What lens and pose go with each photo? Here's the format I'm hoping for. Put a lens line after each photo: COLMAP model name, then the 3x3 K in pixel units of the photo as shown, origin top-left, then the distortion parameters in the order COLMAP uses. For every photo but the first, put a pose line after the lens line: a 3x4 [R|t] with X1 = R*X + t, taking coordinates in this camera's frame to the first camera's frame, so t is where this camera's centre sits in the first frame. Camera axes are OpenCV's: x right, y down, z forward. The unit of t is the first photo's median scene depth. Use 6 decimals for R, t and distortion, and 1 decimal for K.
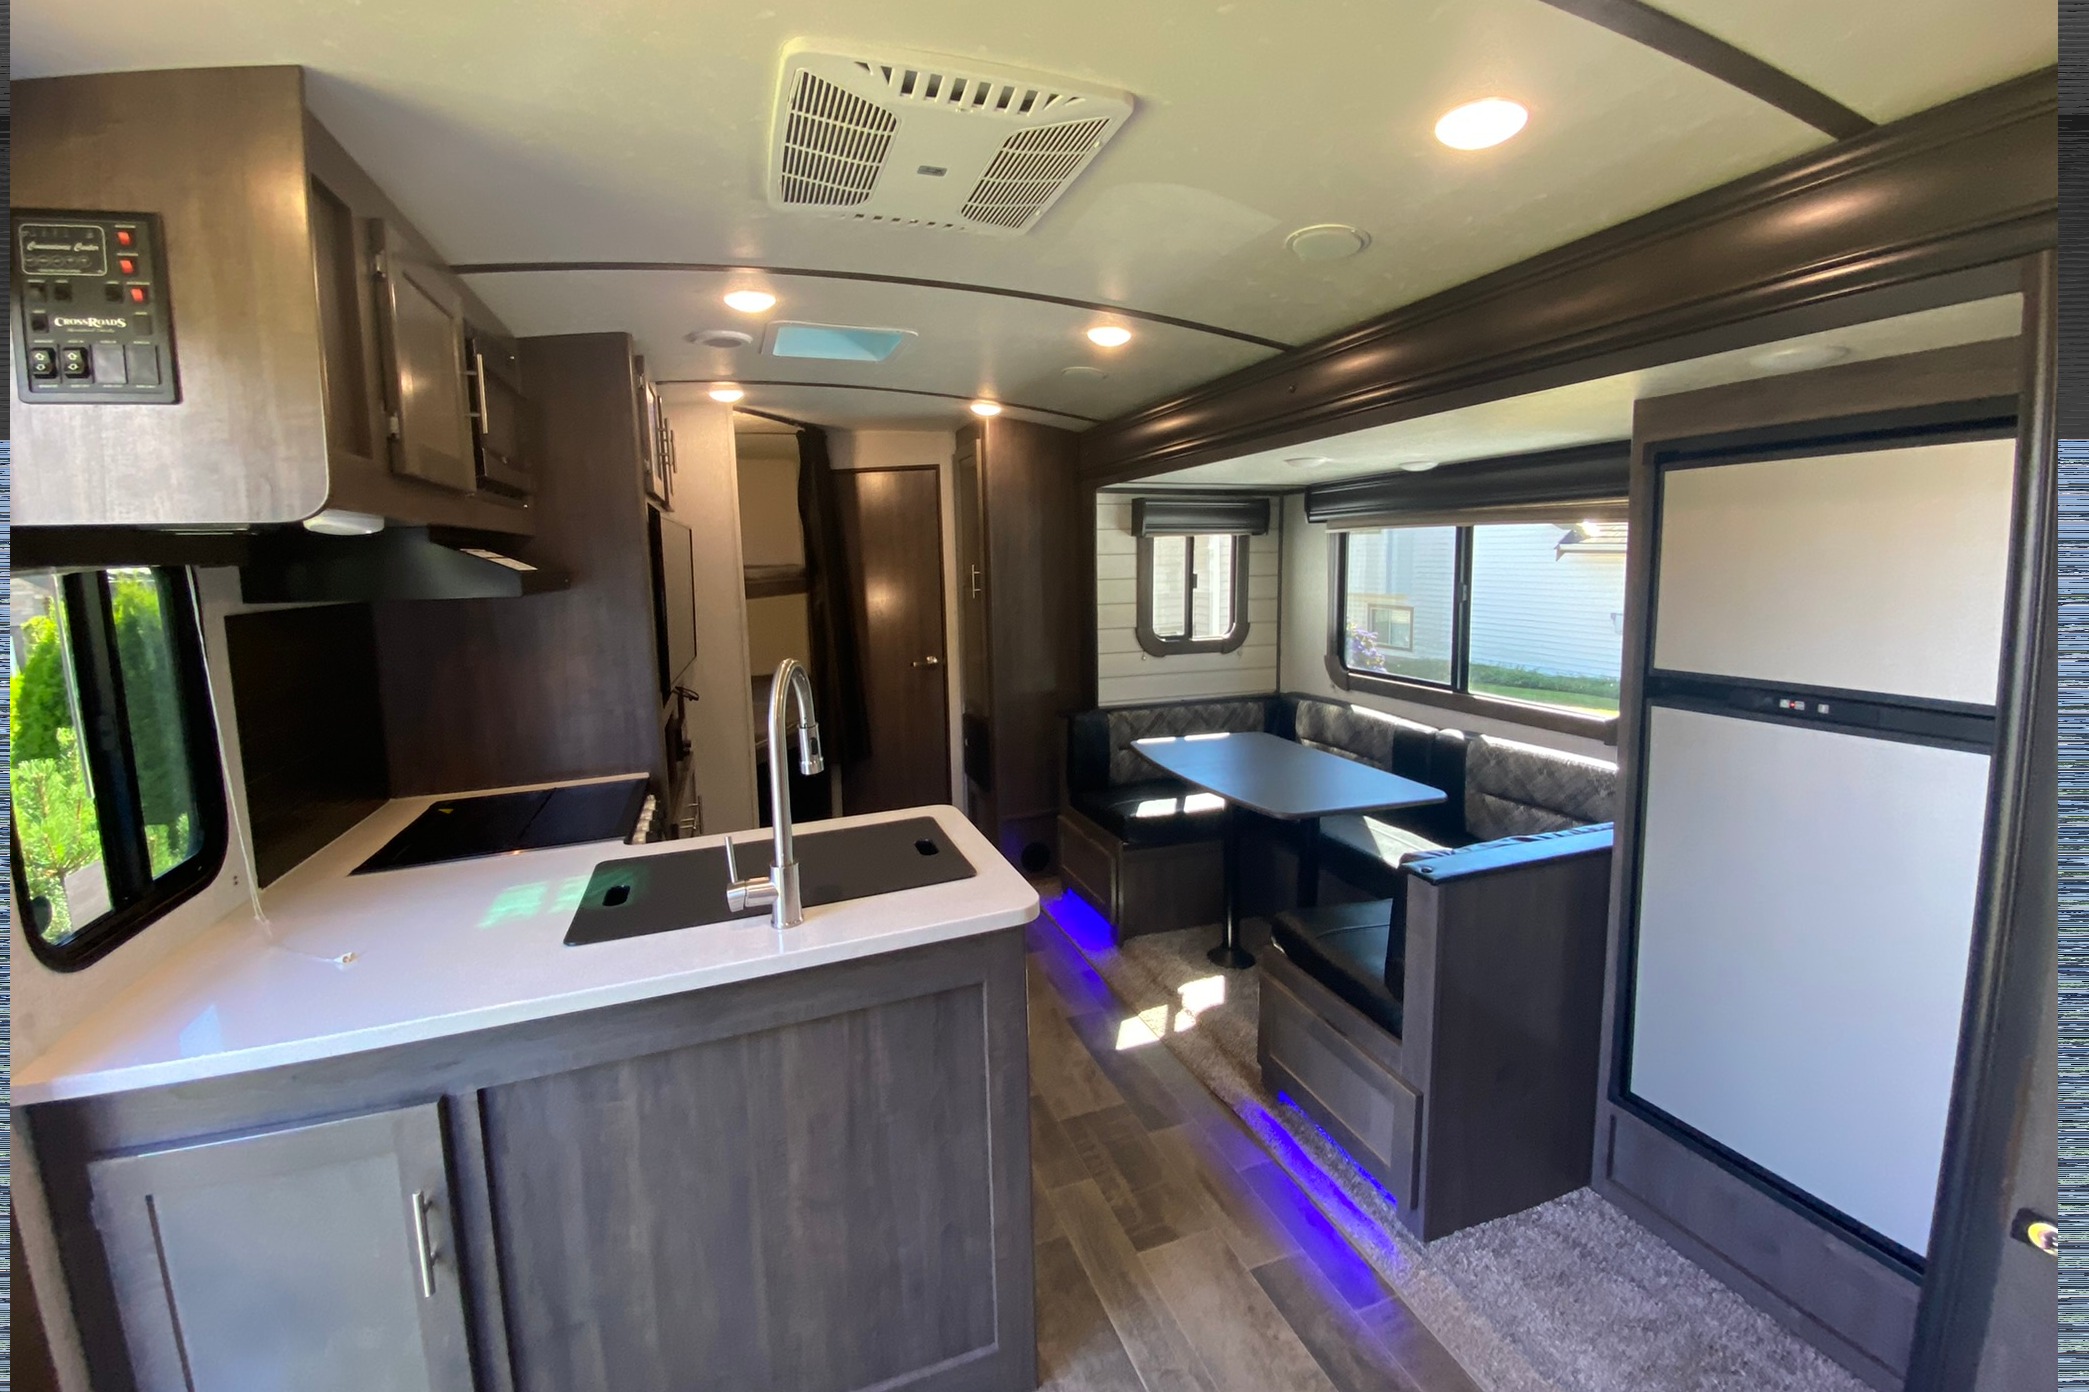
lens RADIAL K [[832.9, 0, 1029.5], [0, 832.9, 644.7], [0, 0, 1]] dist [0.019838, -0.000080]
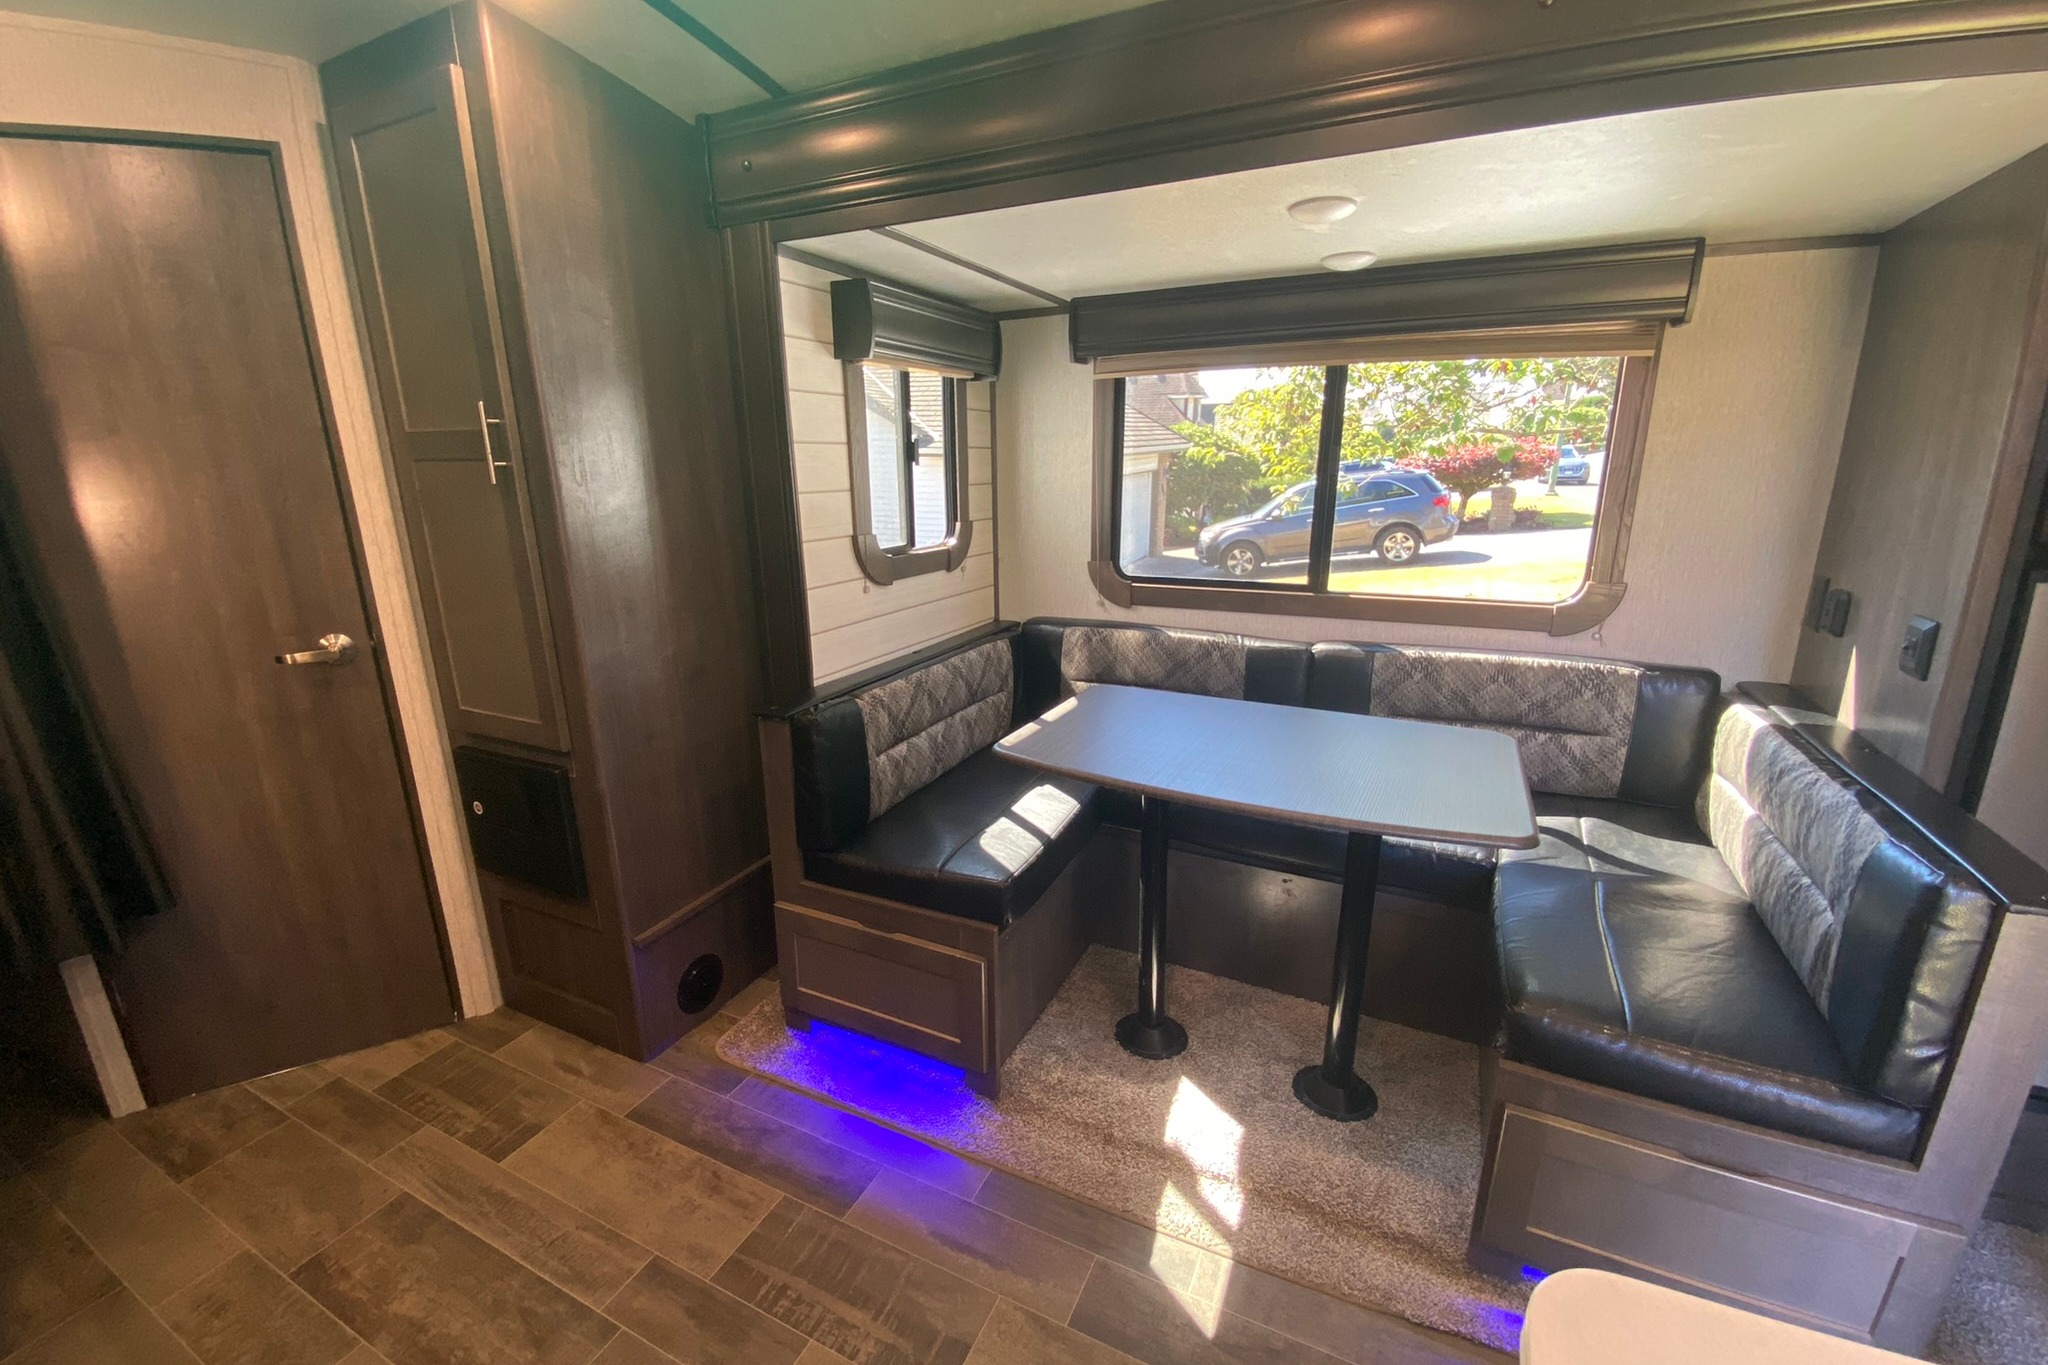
lens RADIAL K [[830.6, 0, 1016.6], [0, 830.6, 691.0], [0, 0, 1]] dist [0.022827, -0.023641]
pose [[0.722347, -0.175874, 0.668792, -0.187224], [0.071929, 0.980981, 0.180282, -0.010905], [-0.687780, -0.082121, 0.721259, 0.530478]]
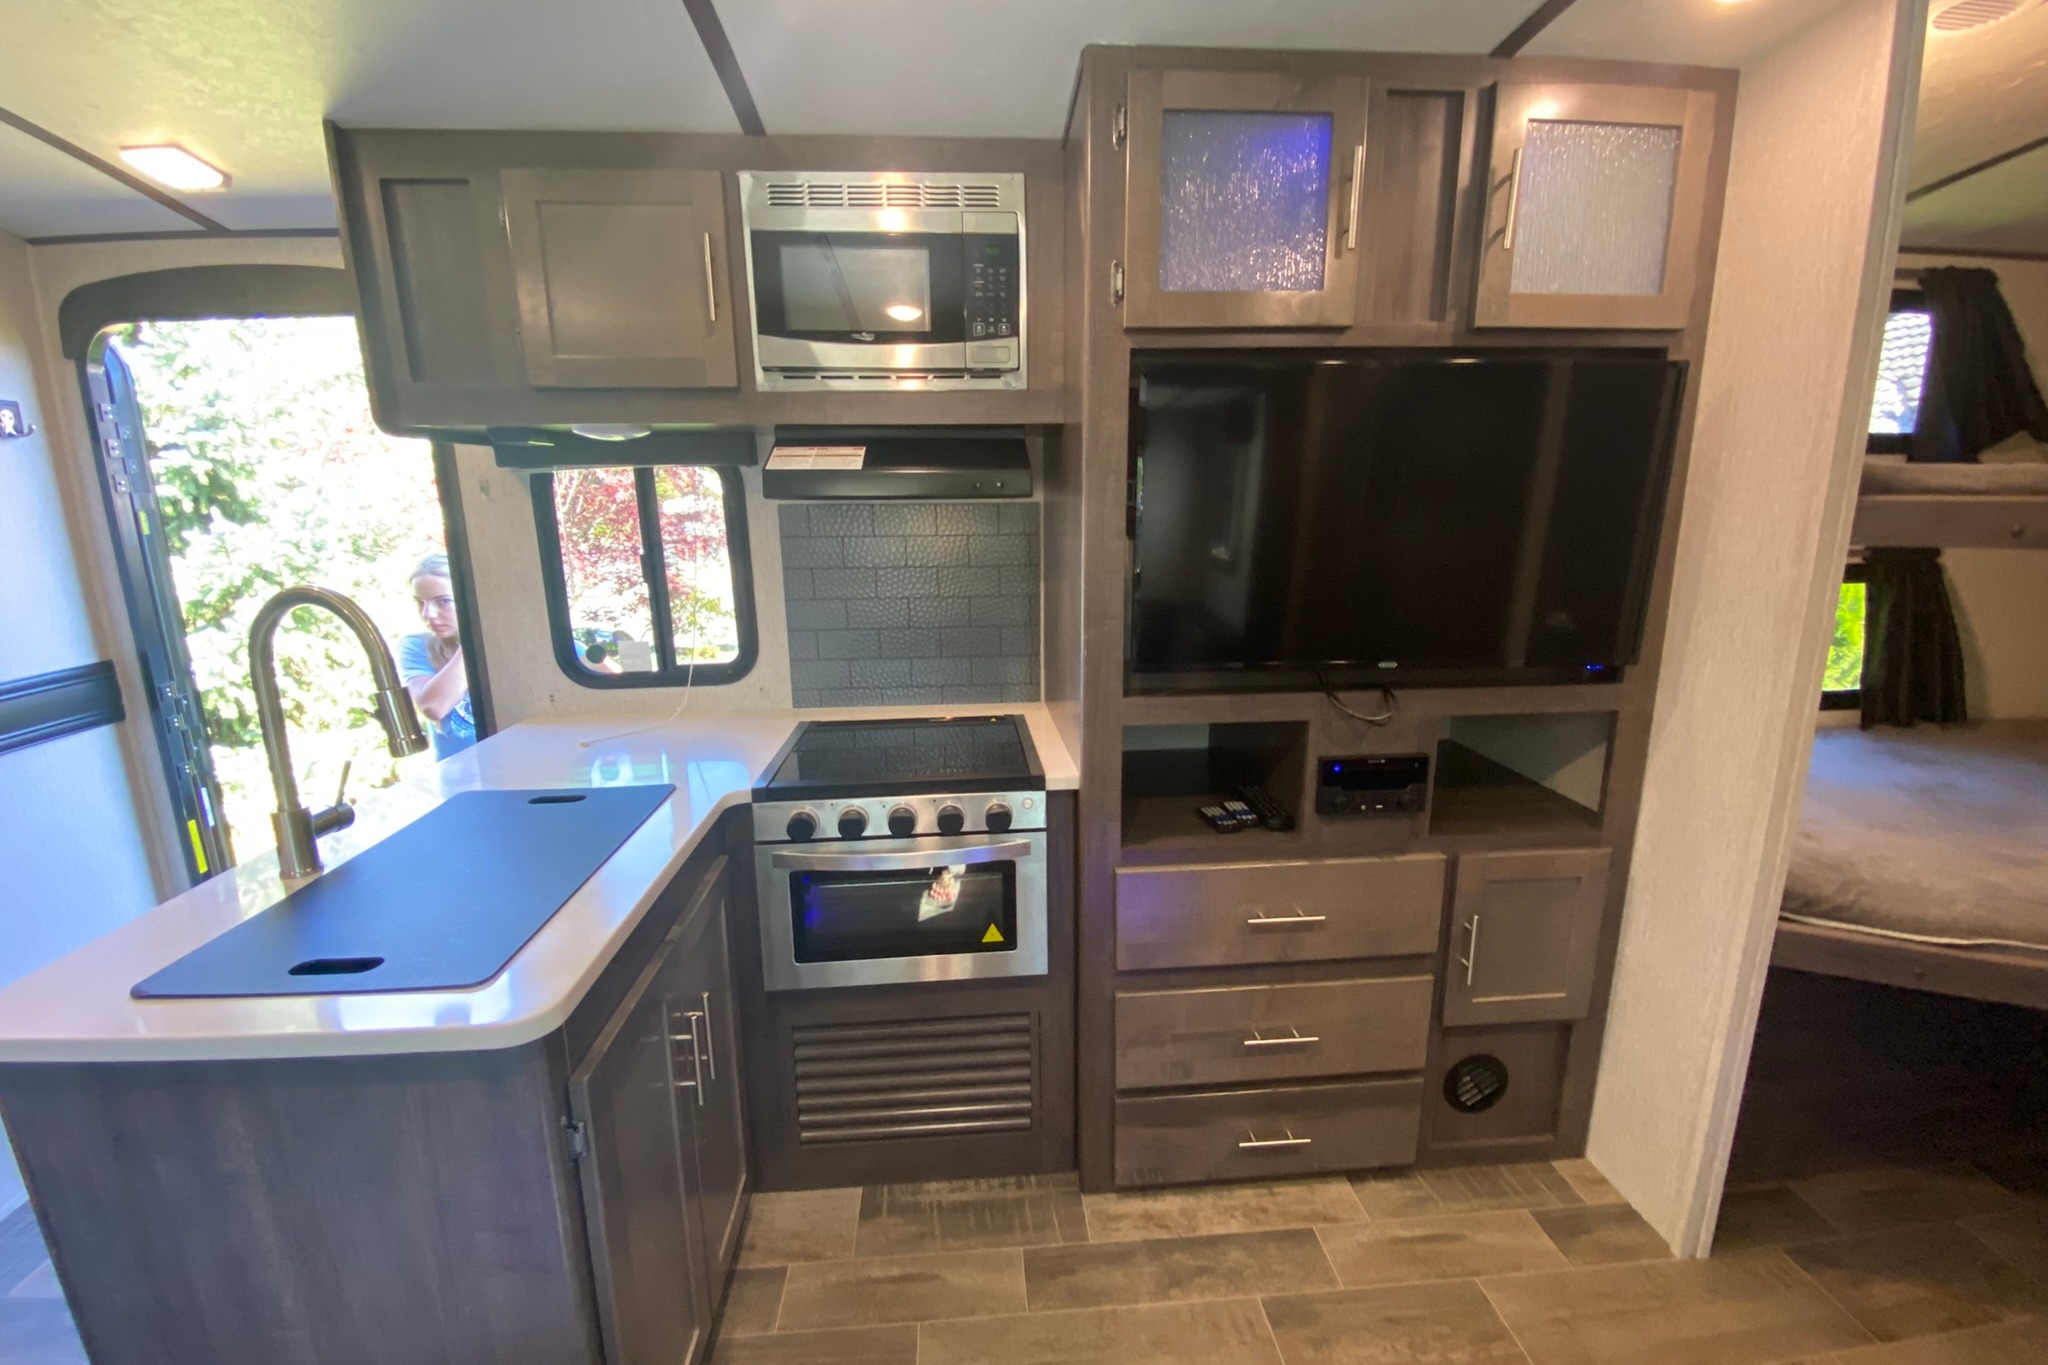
lens RADIAL K [[841.5, 0, 1024.0], [0, 841.5, 682.5], [0, 0, 1]] dist [0.024094, -0.020133]
pose [[-0.267237, 0.232790, -0.935090, 0.117805], [-0.082218, 0.961335, 0.262820, -0.062561], [0.960117, 0.147117, -0.237765, 0.738481]]
